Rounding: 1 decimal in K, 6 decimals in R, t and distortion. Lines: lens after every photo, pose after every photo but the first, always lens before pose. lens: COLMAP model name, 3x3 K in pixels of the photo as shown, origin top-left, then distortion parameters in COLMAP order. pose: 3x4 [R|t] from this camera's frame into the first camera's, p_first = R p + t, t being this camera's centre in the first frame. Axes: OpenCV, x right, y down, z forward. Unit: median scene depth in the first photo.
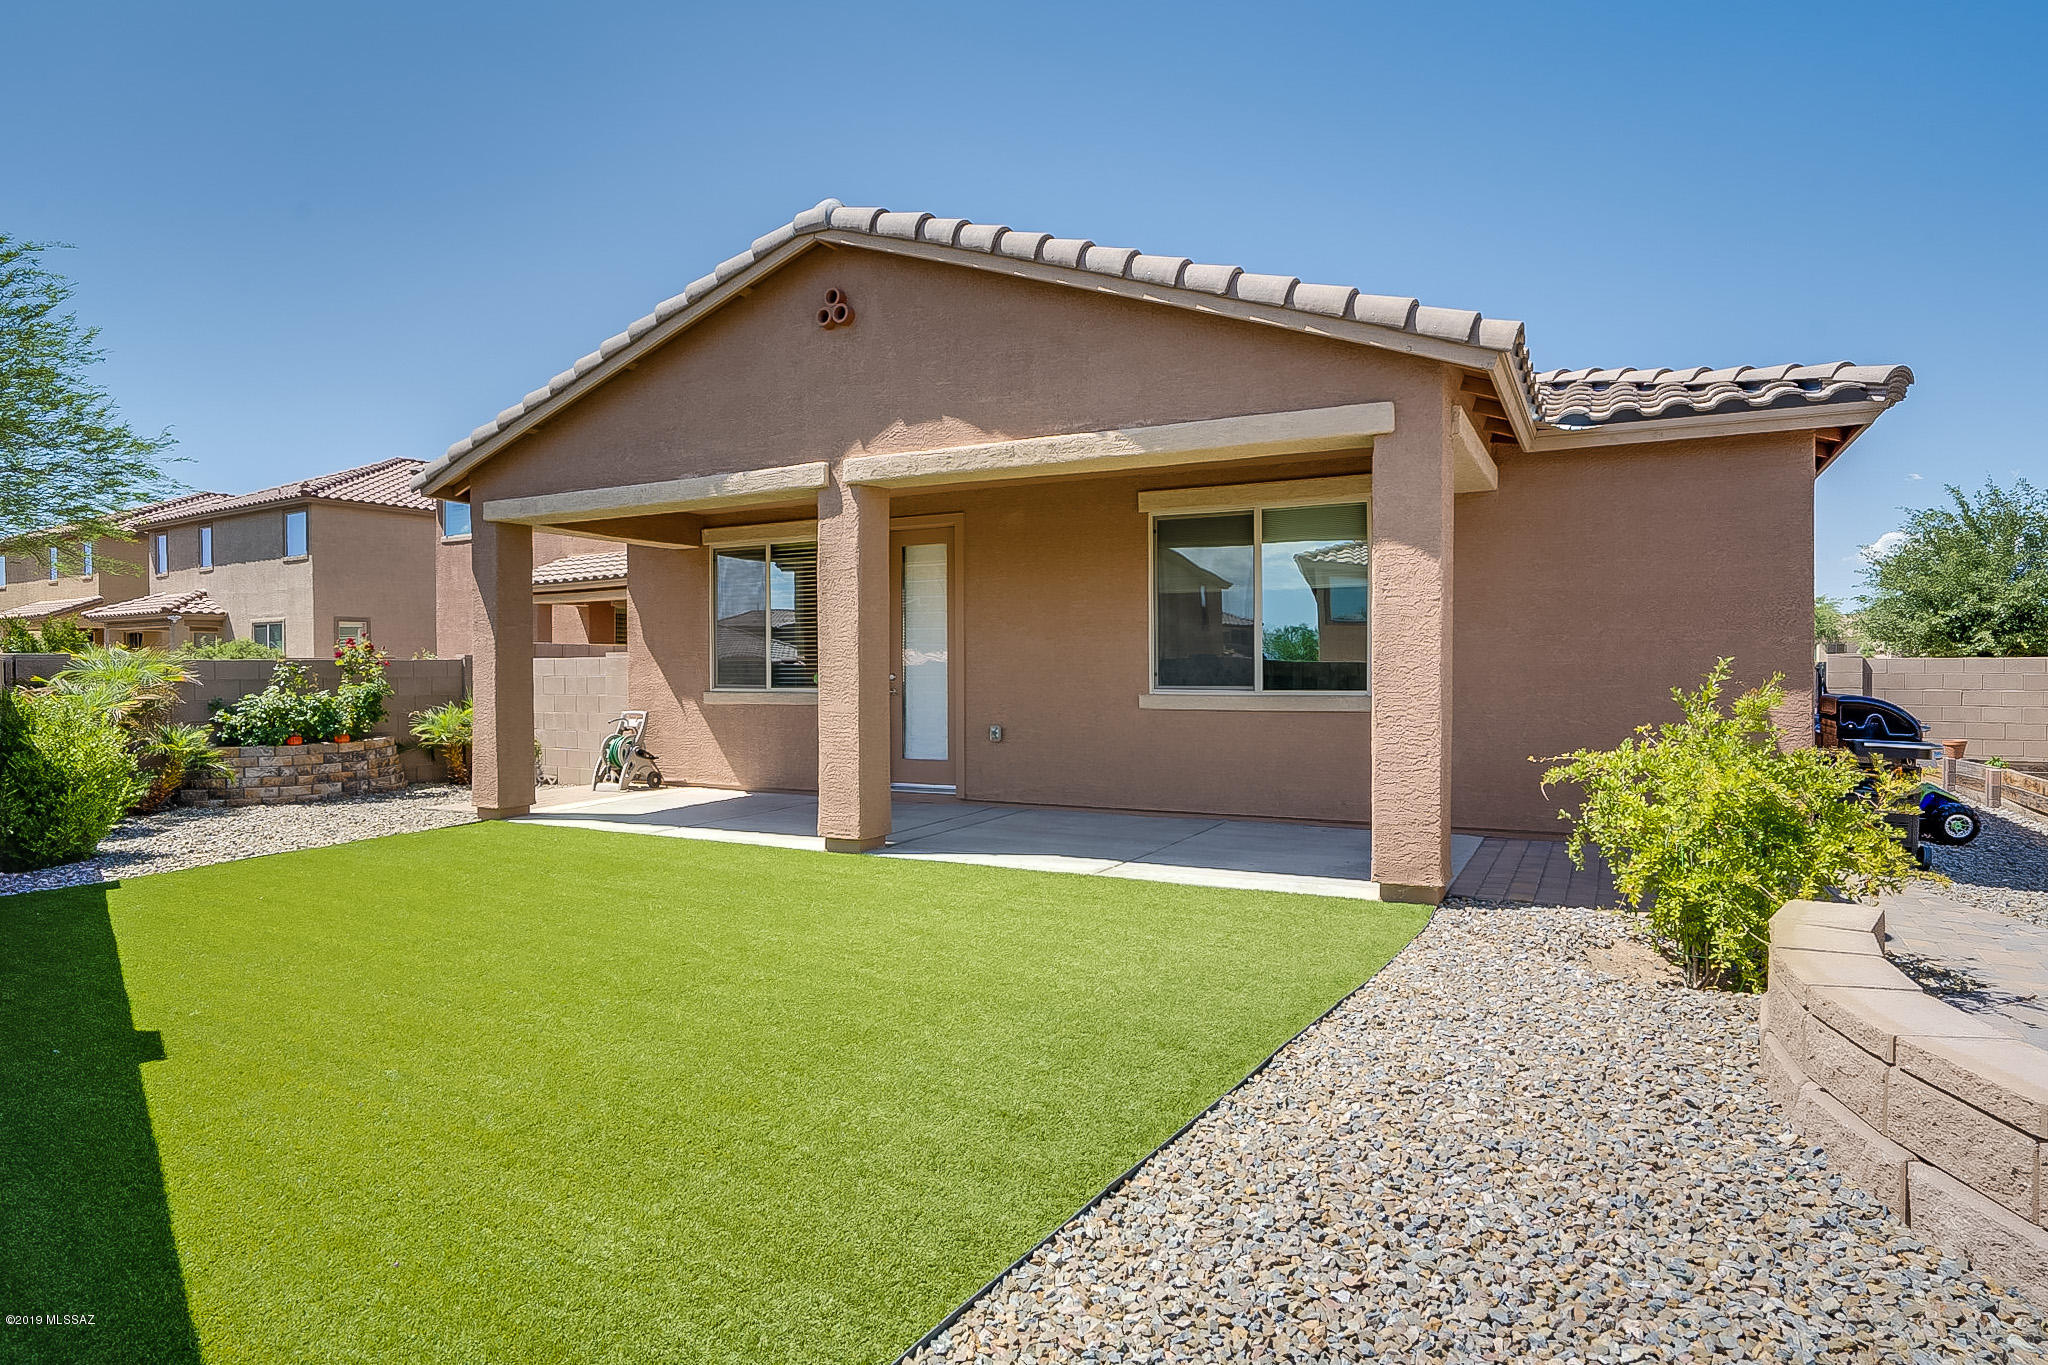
lens RADIAL K [[1123.7, 0, 1036.0], [0, 1123.7, 687.0], [0, 0, 1]] dist [-0.045232, 0.029580]
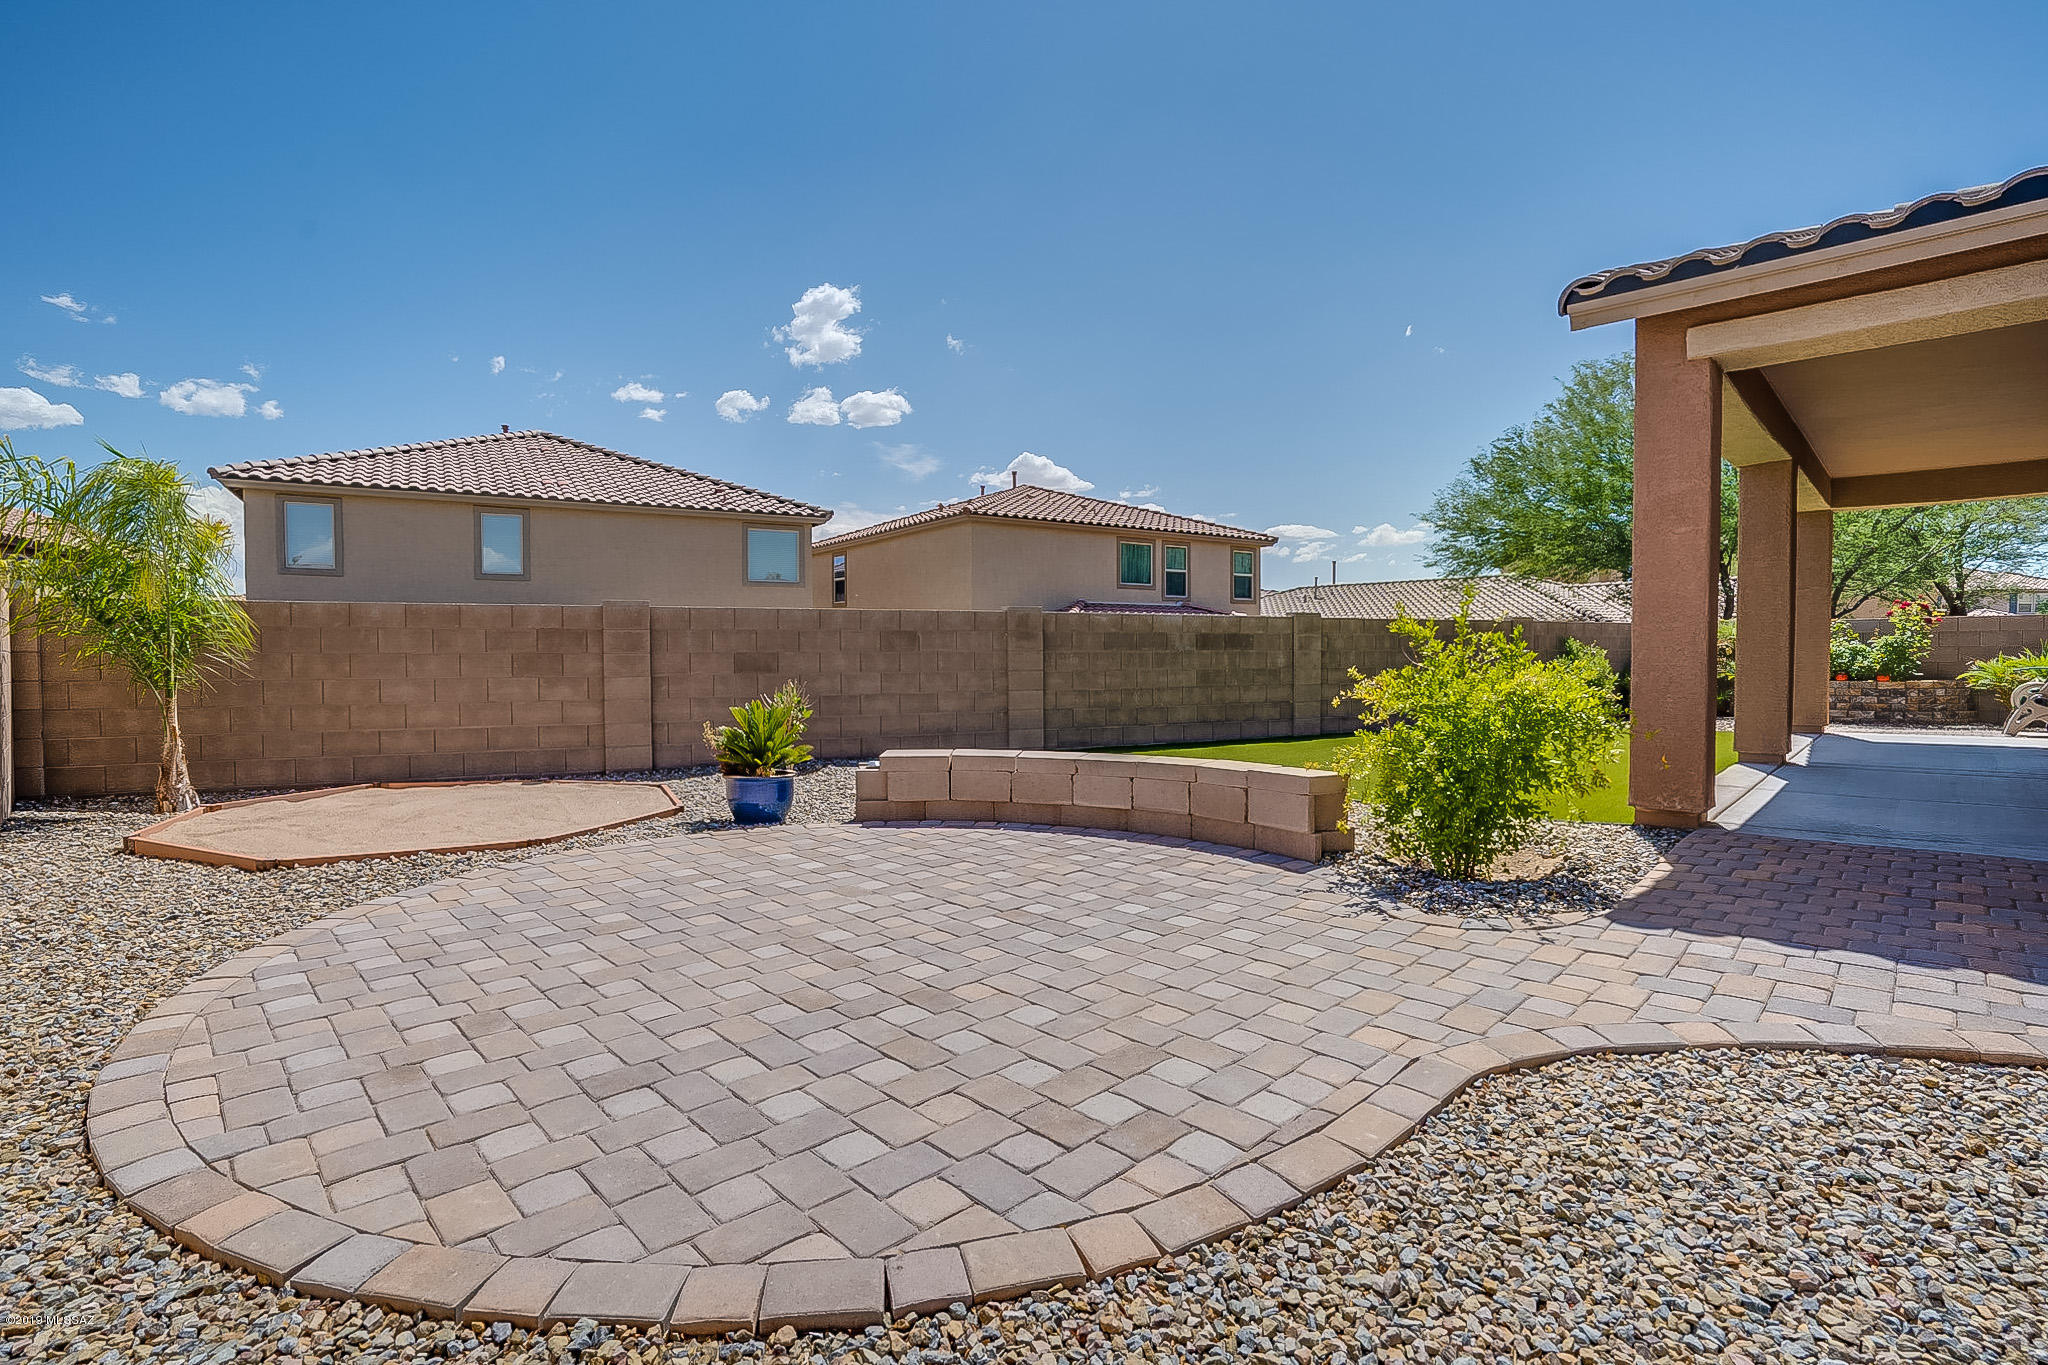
lens RADIAL K [[955.7, 0, 1035.0], [0, 955.7, 686.2], [0, 0, 1]] dist [-0.061977, 0.023947]
pose [[-0.278323, 0.042411, -0.959551, 0.732154], [-0.010294, 0.998836, 0.047133, 0.016413], [0.960432, 0.022996, -0.277563, 0.370816]]
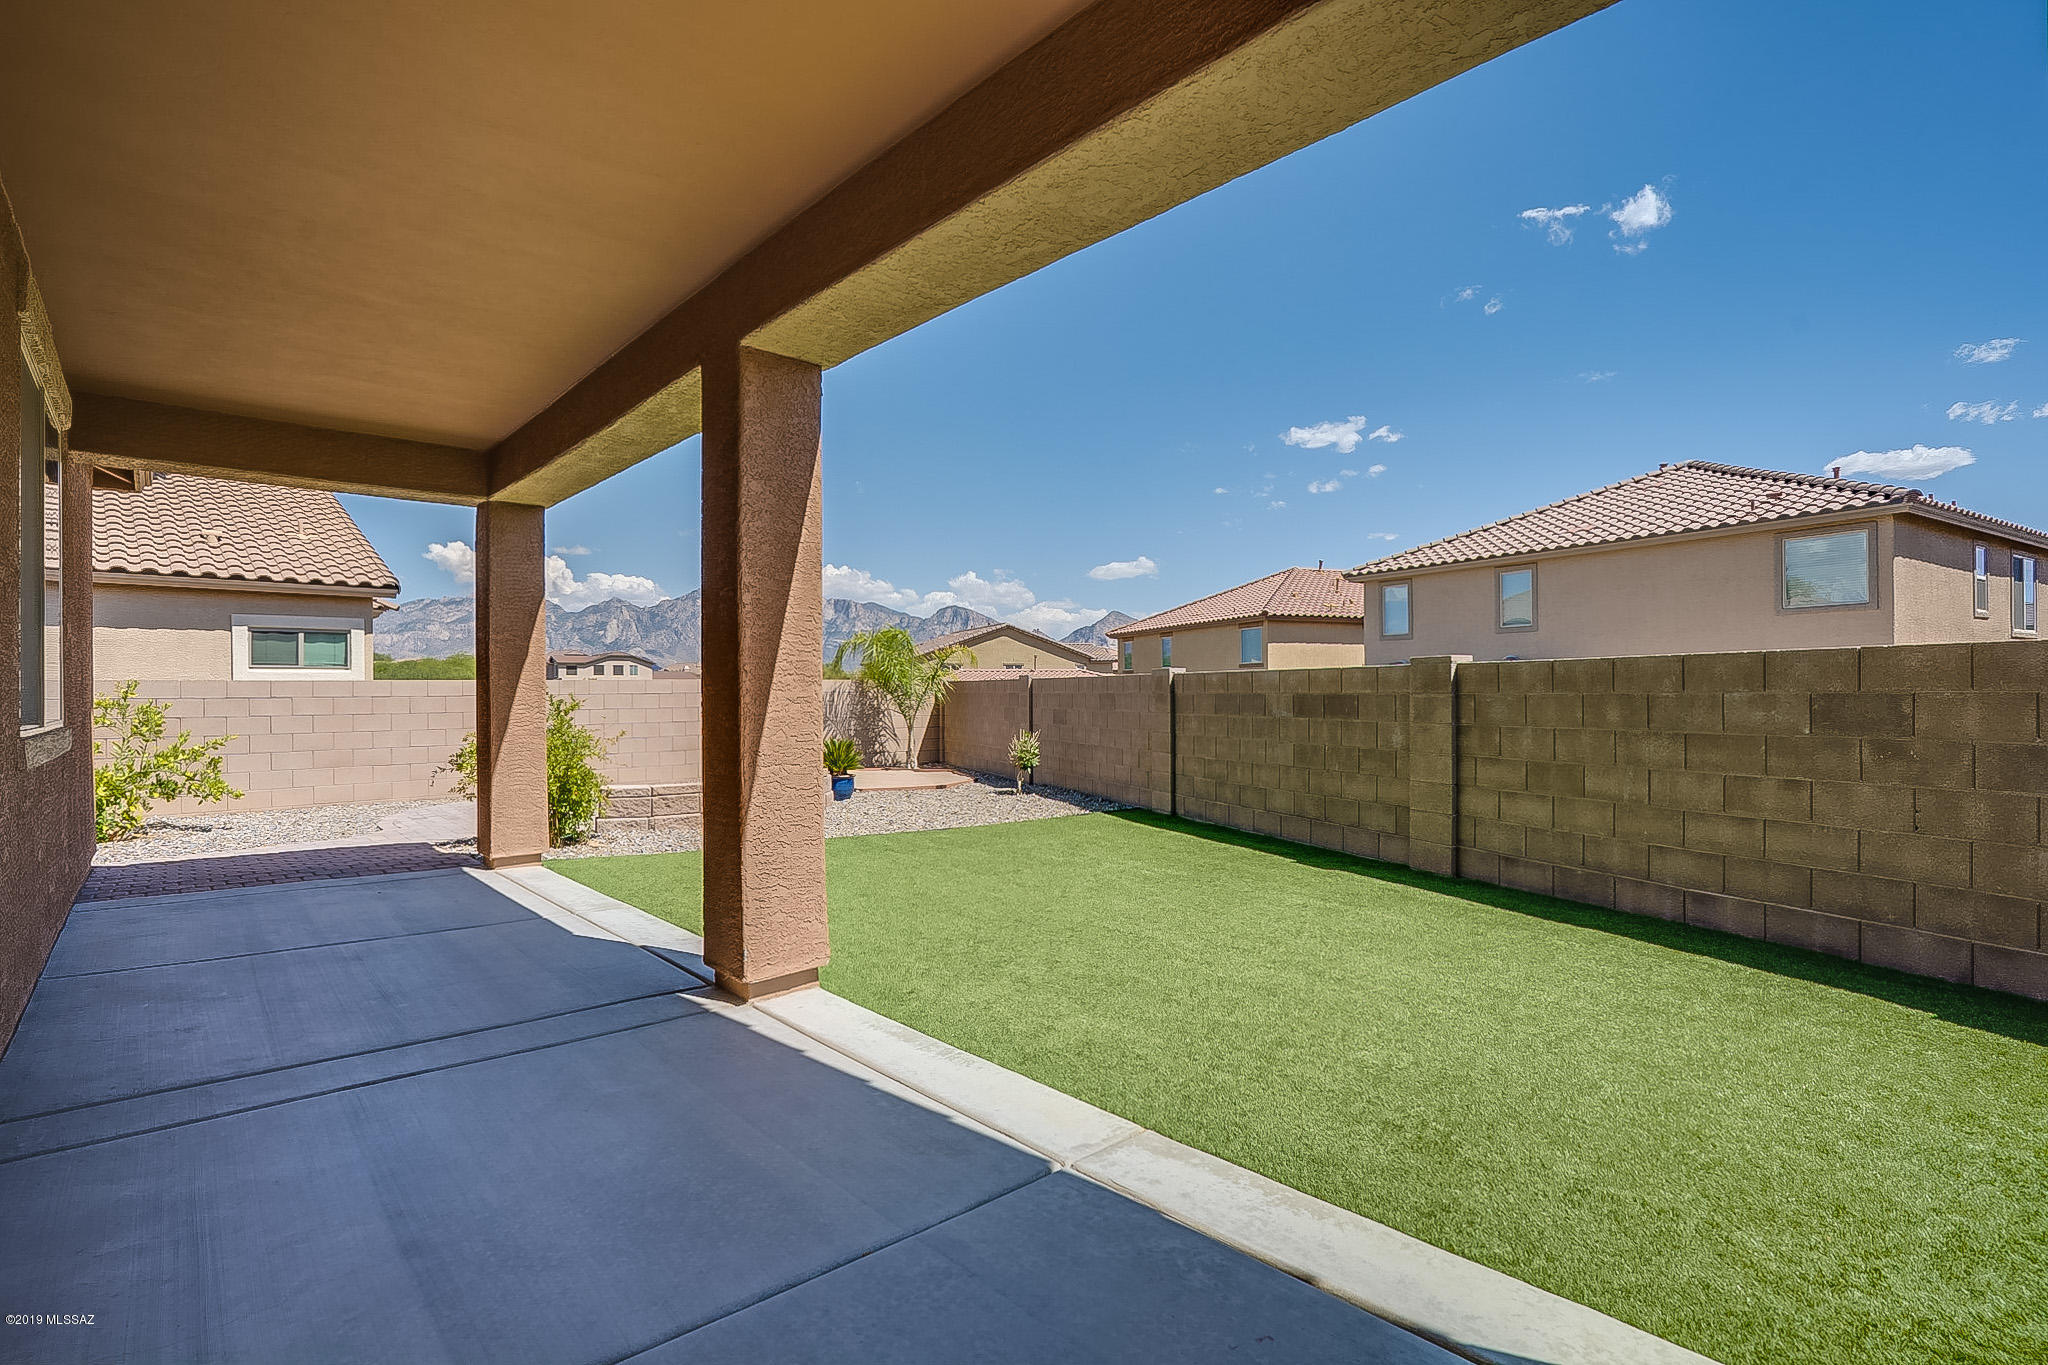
lens RADIAL K [[955.7, 0, 1035.0], [0, 955.7, 686.2], [0, 0, 1]] dist [-0.061977, 0.023947]
pose [[-0.948100, 0.013229, 0.317698, -0.335870], [0.016262, 0.999844, 0.006896, -0.008162], [-0.317557, 0.011705, -0.948167, 1.021875]]
